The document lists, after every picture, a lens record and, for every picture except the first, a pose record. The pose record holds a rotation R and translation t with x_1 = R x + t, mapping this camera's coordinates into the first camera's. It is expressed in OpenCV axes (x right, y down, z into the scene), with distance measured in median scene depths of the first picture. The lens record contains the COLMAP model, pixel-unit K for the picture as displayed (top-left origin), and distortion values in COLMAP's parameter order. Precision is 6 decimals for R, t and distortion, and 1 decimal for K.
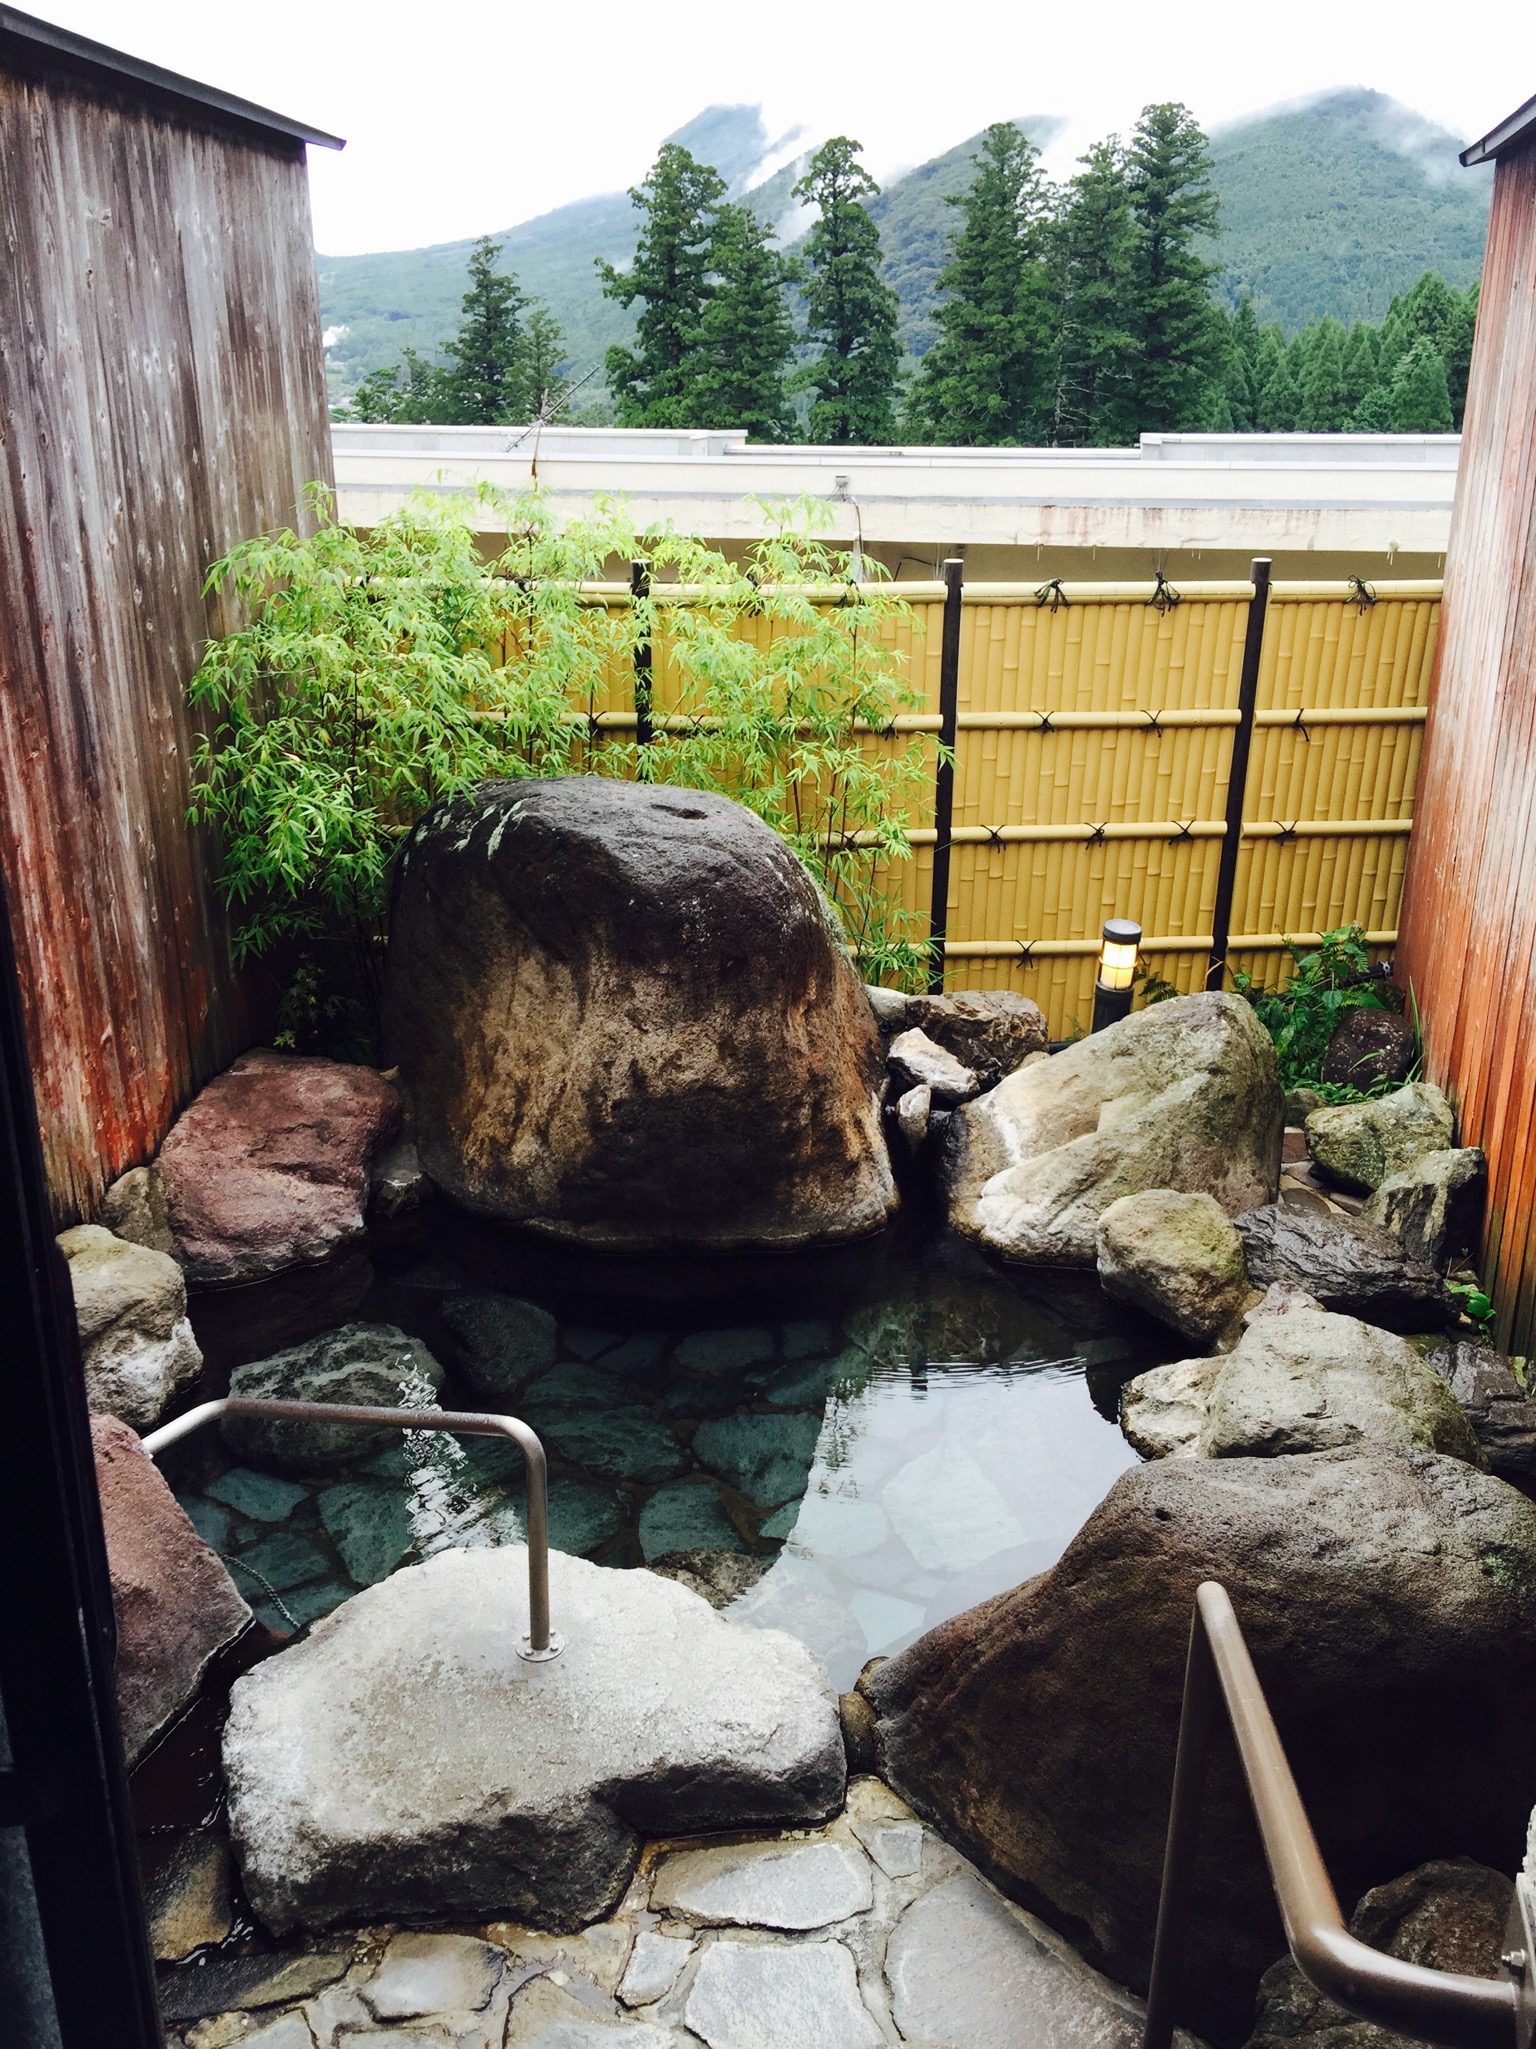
lens RADIAL K [[1744.6, 0, 746.6], [0, 1744.6, 1034.5], [0, 0, 1]] dist [0.063473, -0.075507]
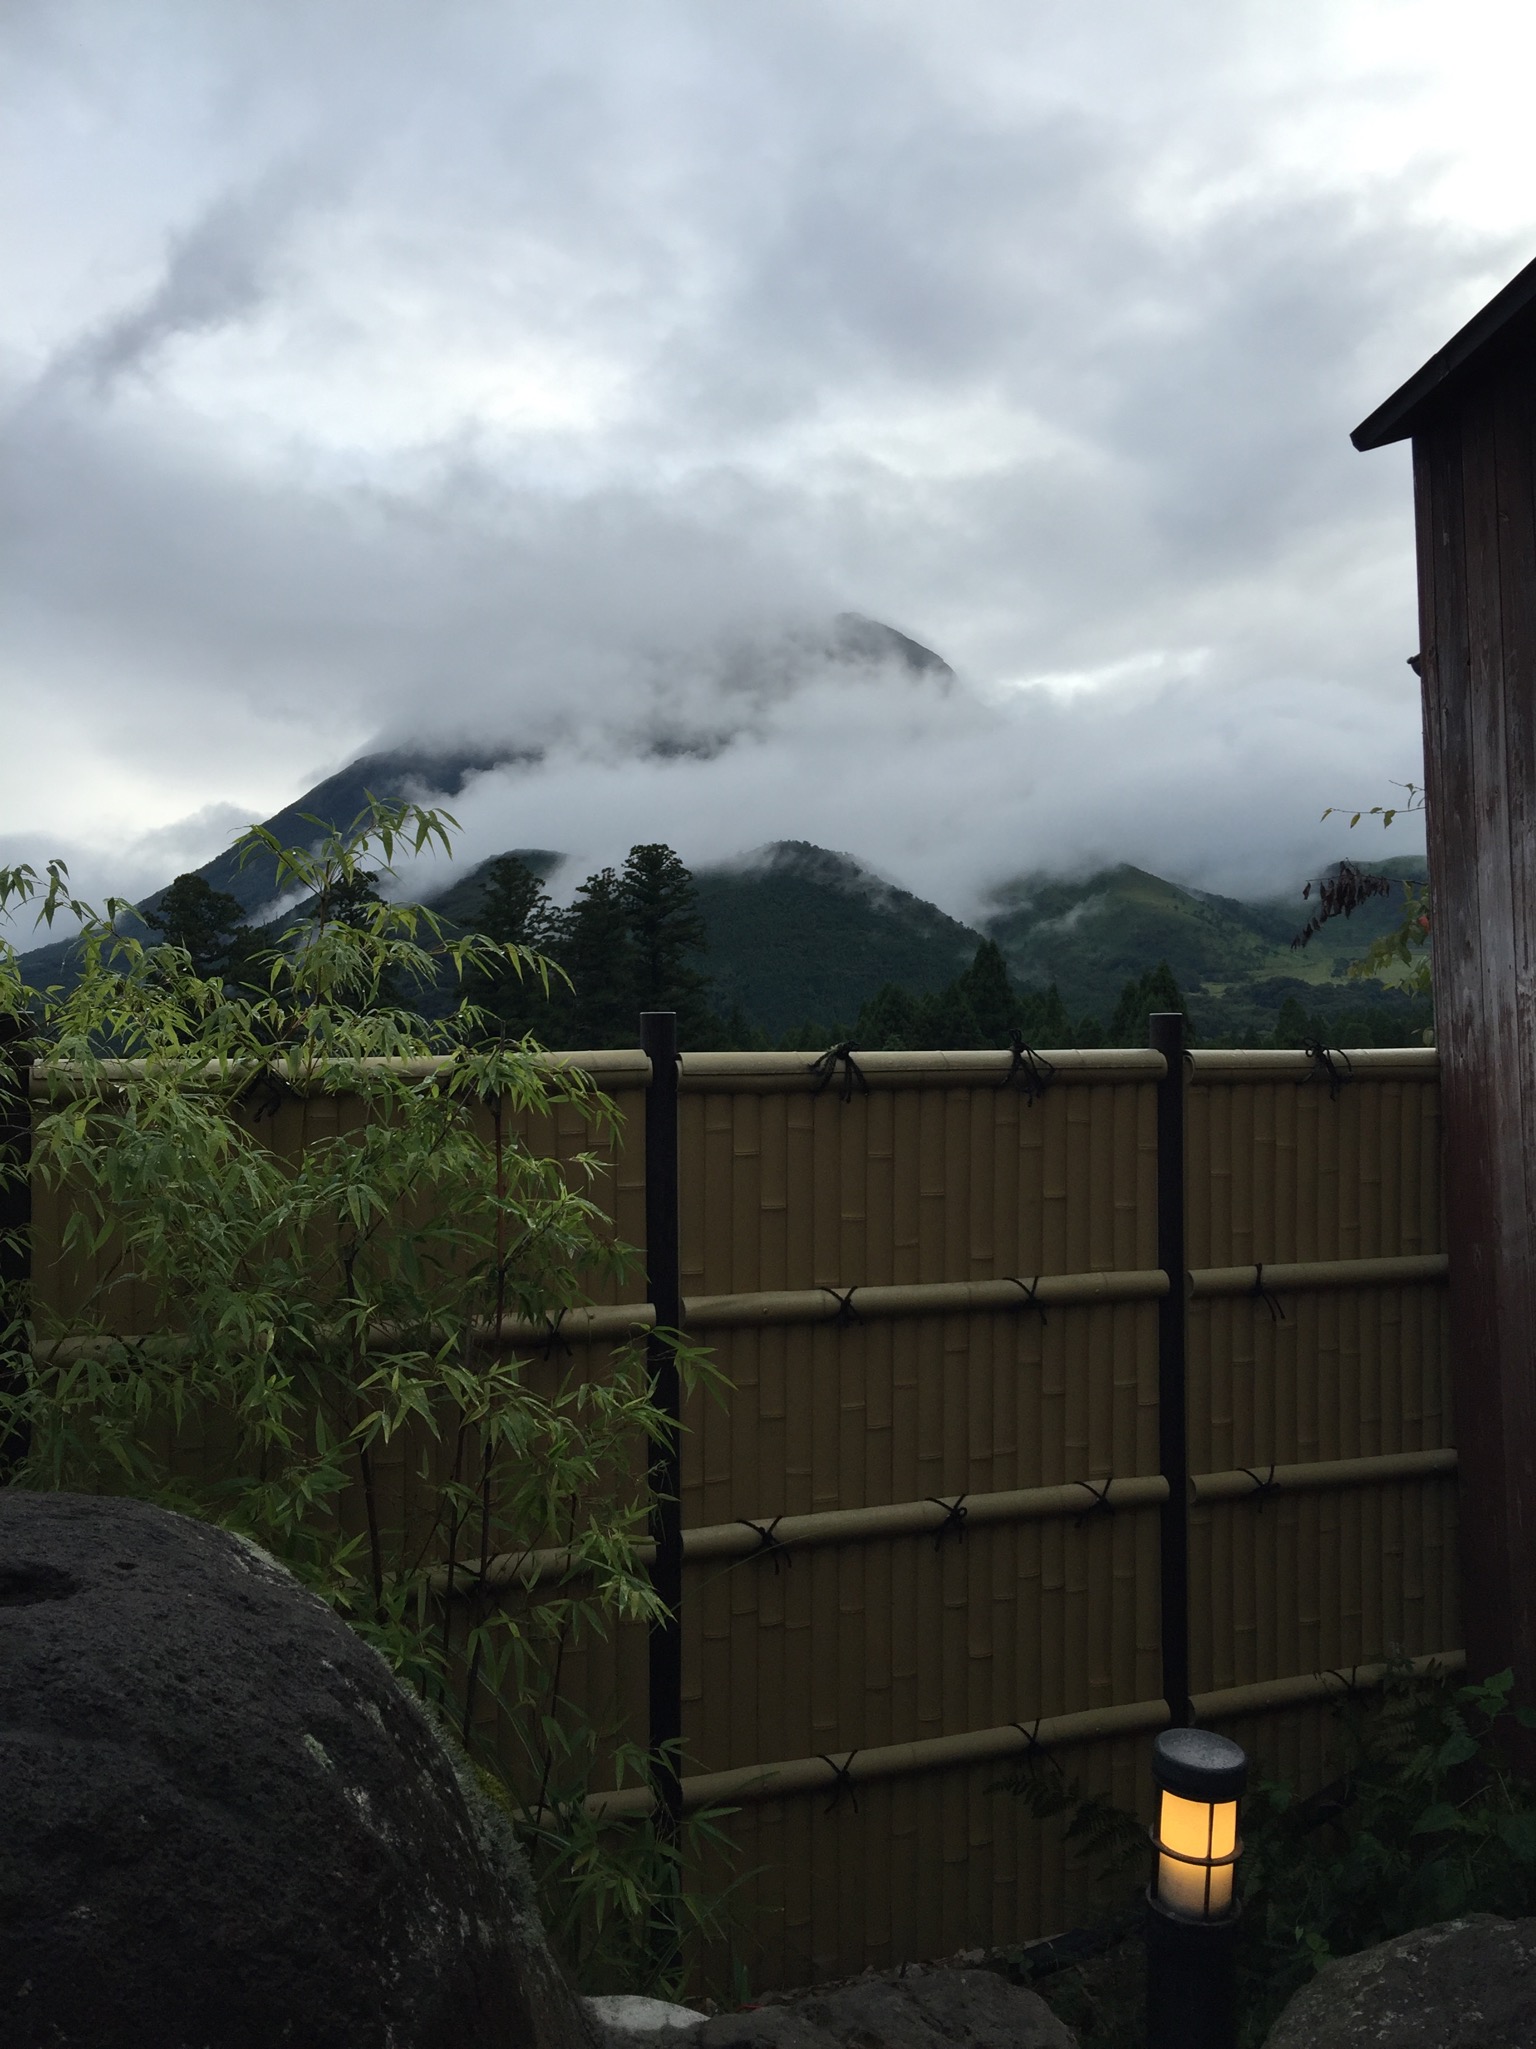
lens RADIAL K [[1744.6, 0, 776.1], [0, 1744.6, 1001.7], [0, 0, 1]] dist [0.063473, -0.075507]
pose [[0.960037, -0.007284, 0.279778, 0.005559], [0.116687, 0.919048, -0.376476, -0.087550], [-0.254387, 0.394077, 0.883170, 0.655072]]
